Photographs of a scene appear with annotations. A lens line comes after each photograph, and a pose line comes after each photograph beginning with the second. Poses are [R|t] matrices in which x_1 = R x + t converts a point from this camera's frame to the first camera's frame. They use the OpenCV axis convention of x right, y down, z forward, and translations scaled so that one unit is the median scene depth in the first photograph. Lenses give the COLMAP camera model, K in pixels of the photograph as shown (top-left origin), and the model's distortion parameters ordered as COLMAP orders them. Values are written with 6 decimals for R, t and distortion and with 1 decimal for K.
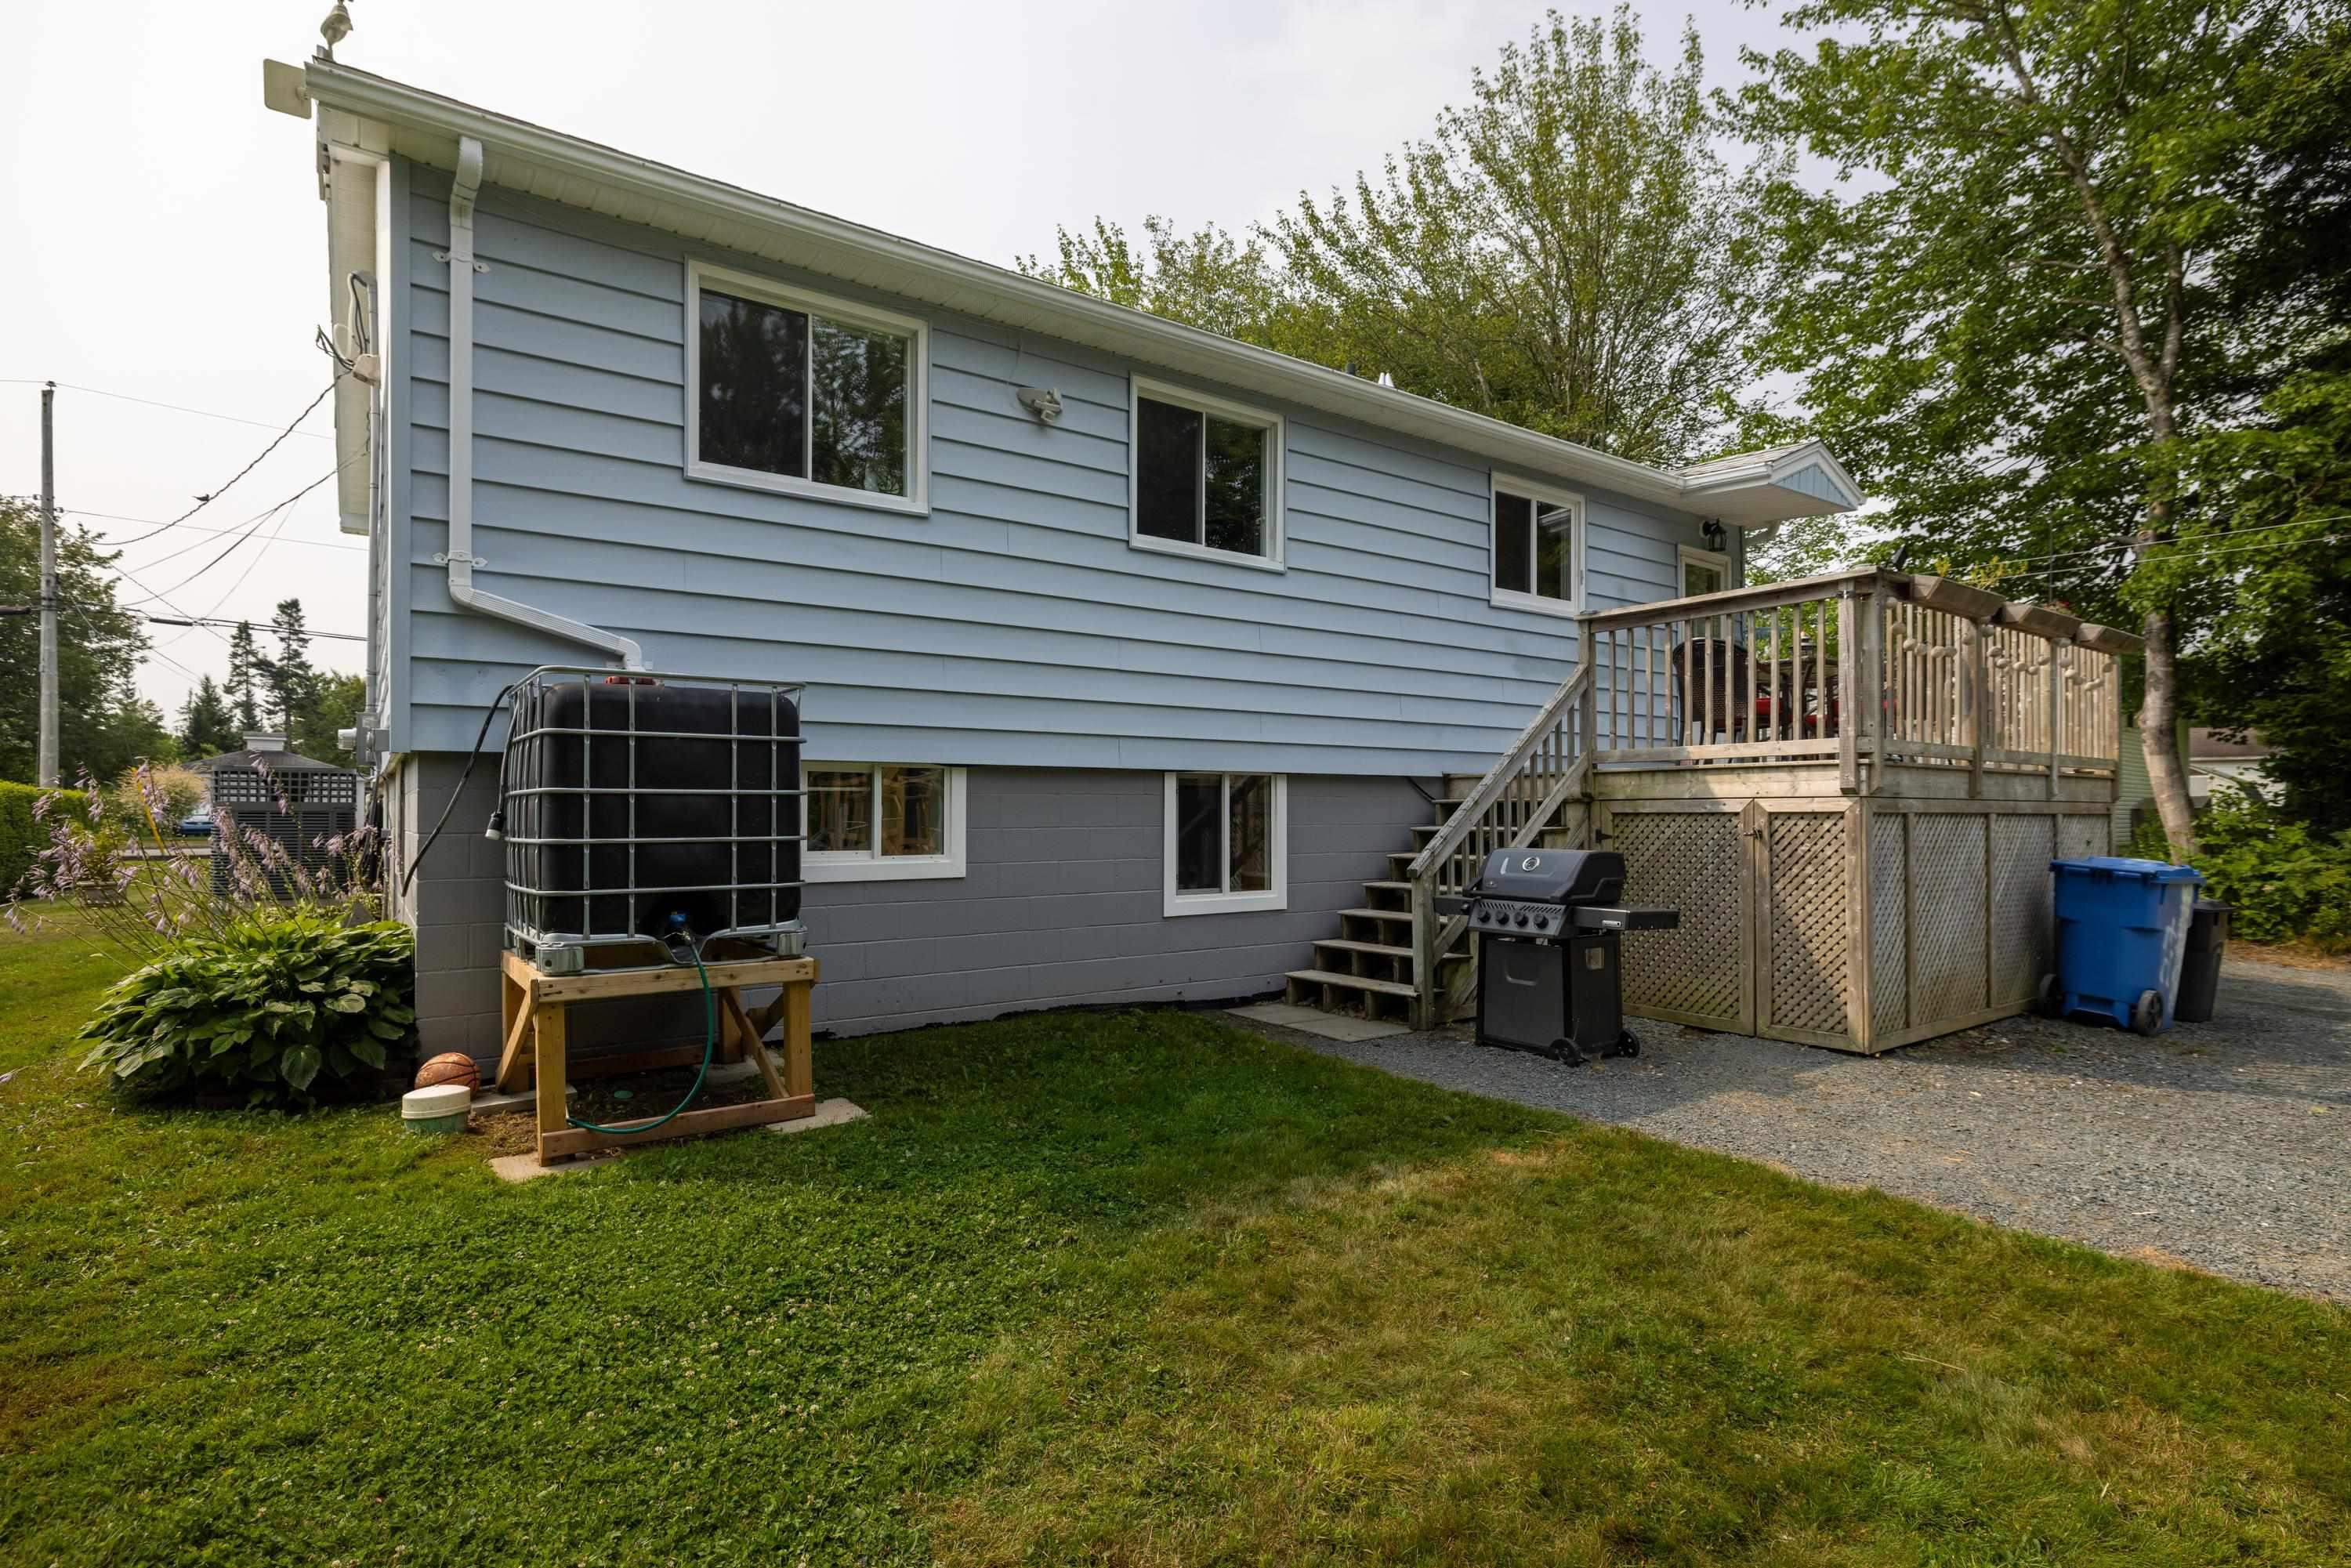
lens RADIAL K [[1171.2, 0, 1184.5], [0, 1171.2, 798.3], [0, 0, 1]] dist [0.000690, 0.000234]
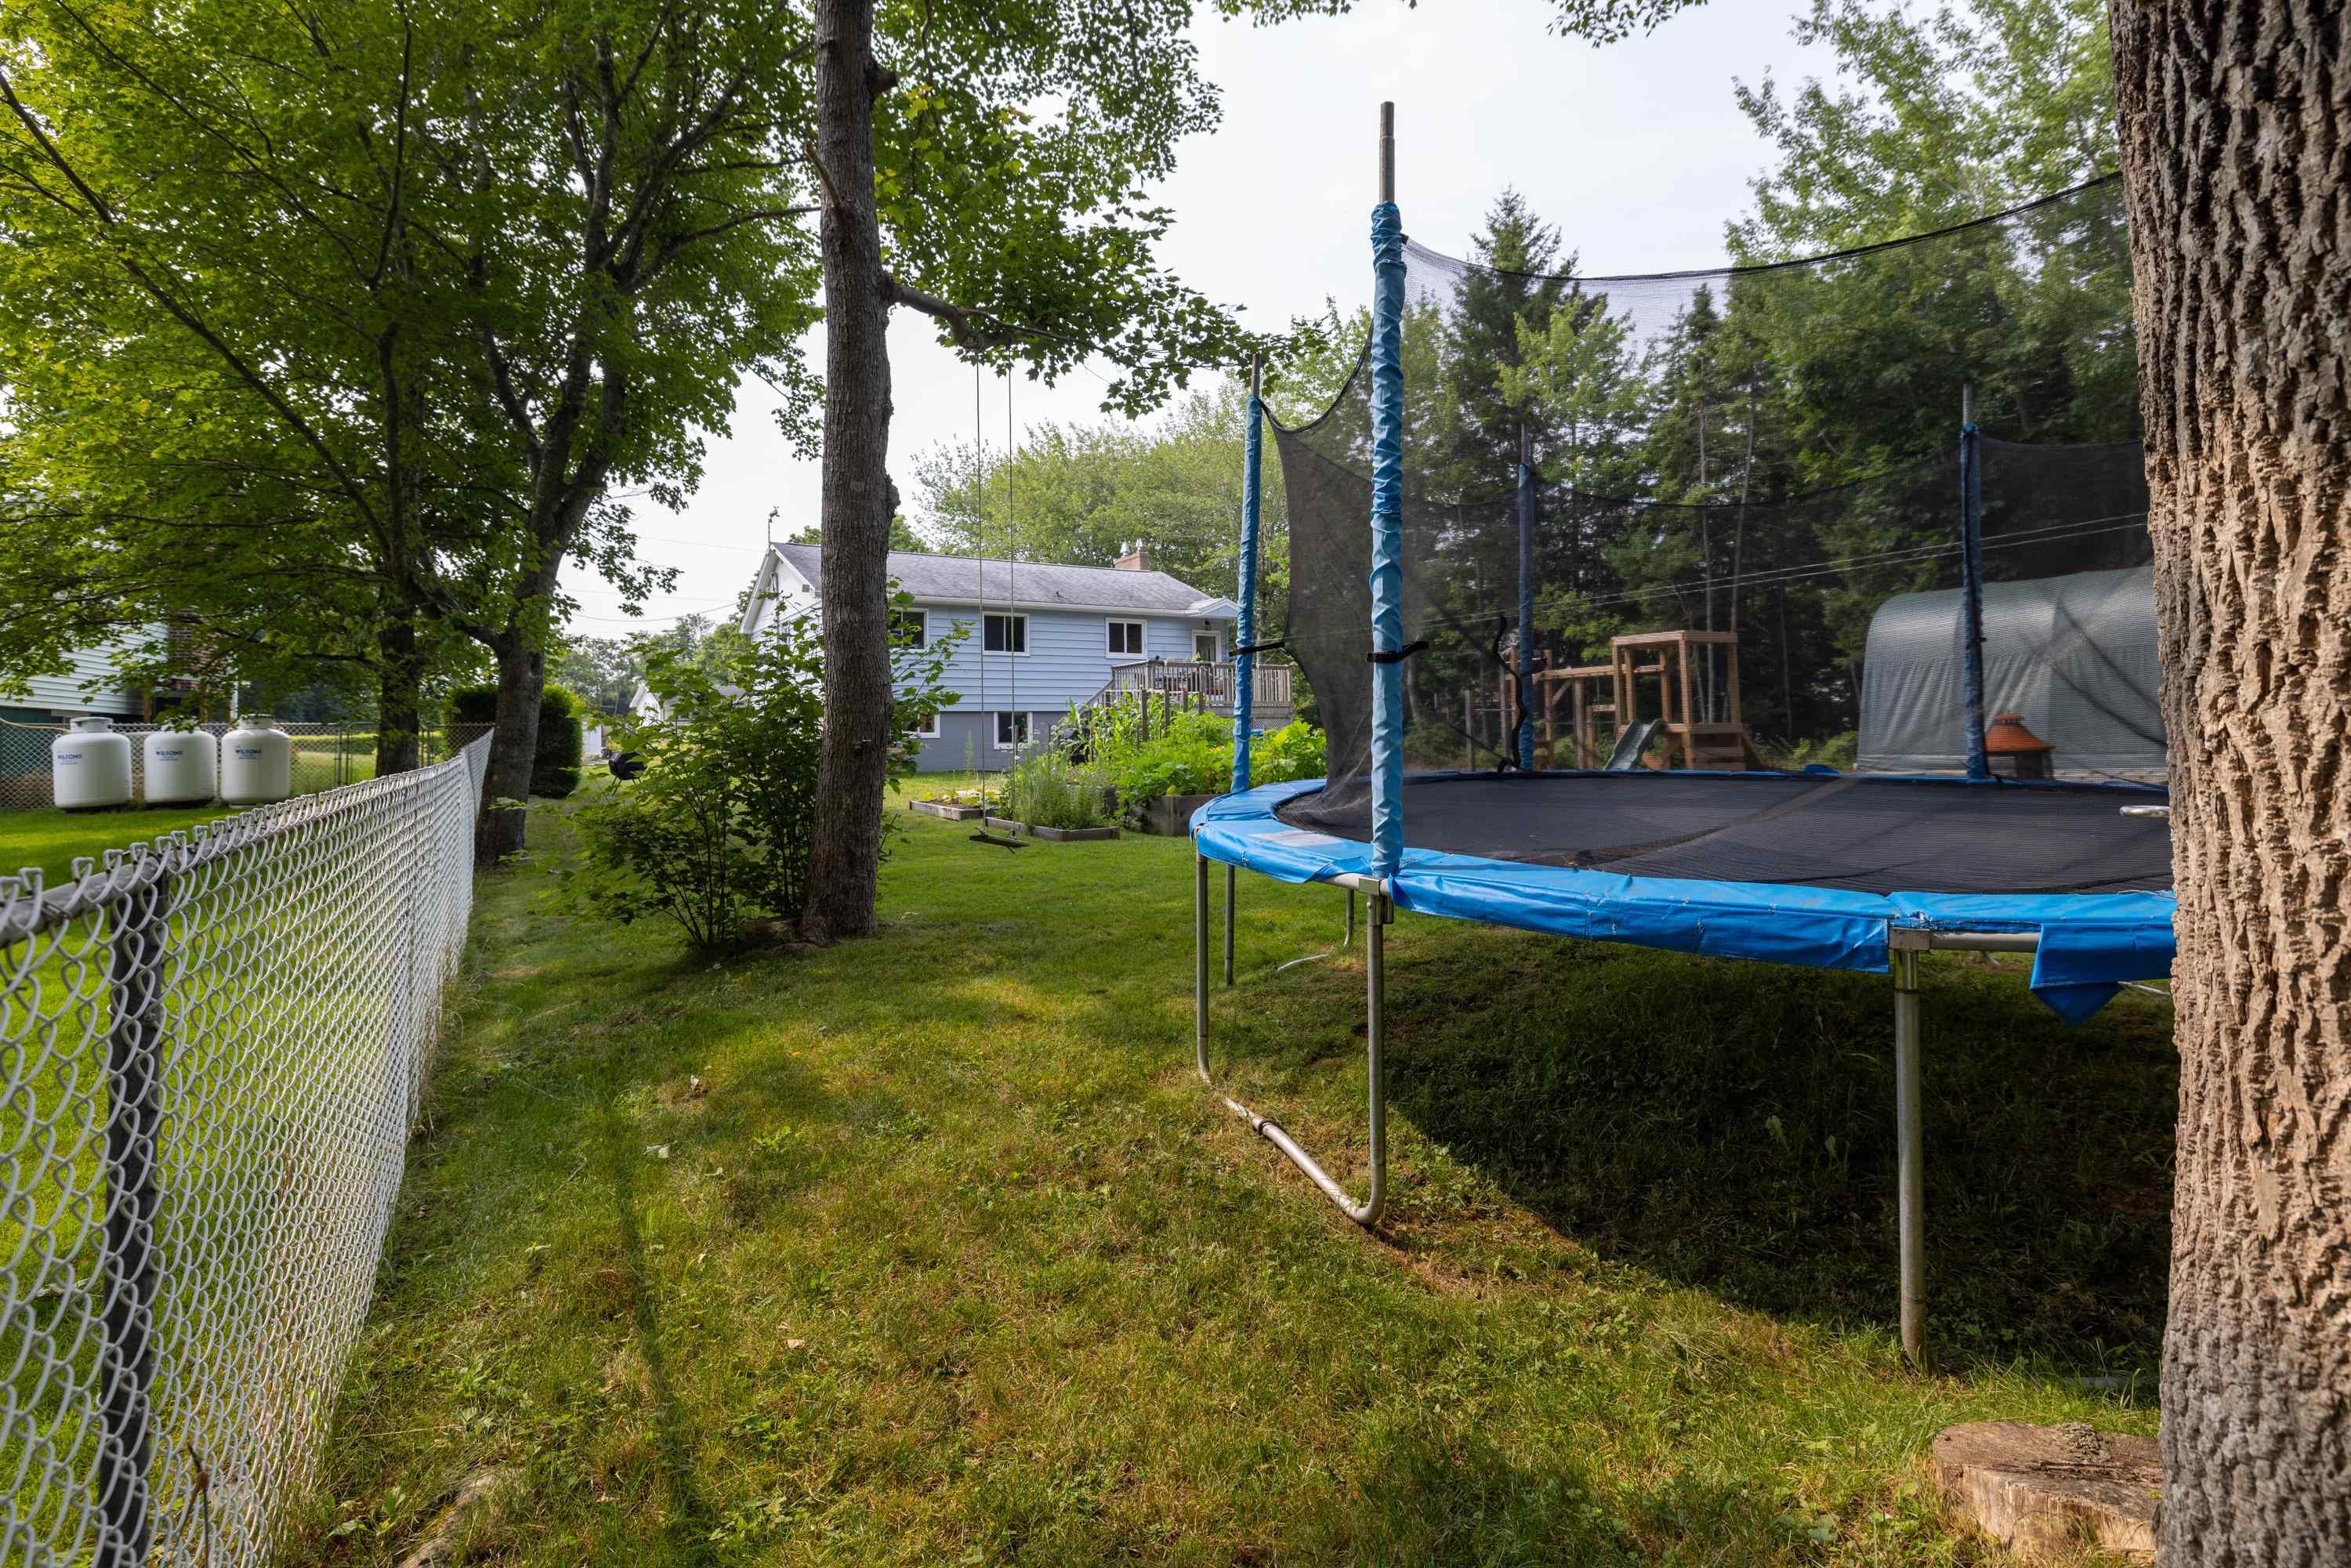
lens RADIAL K [[1084.3, 0, 1185.0], [0, 1084.3, 694.6], [0, 0, 1]] dist [-0.000354, -0.000001]
pose [[0.998595, -0.020716, -0.048772, 0.748234], [0.019109, 0.999266, -0.033196, 0.049776], [0.049424, 0.032218, 0.998258, -2.405457]]
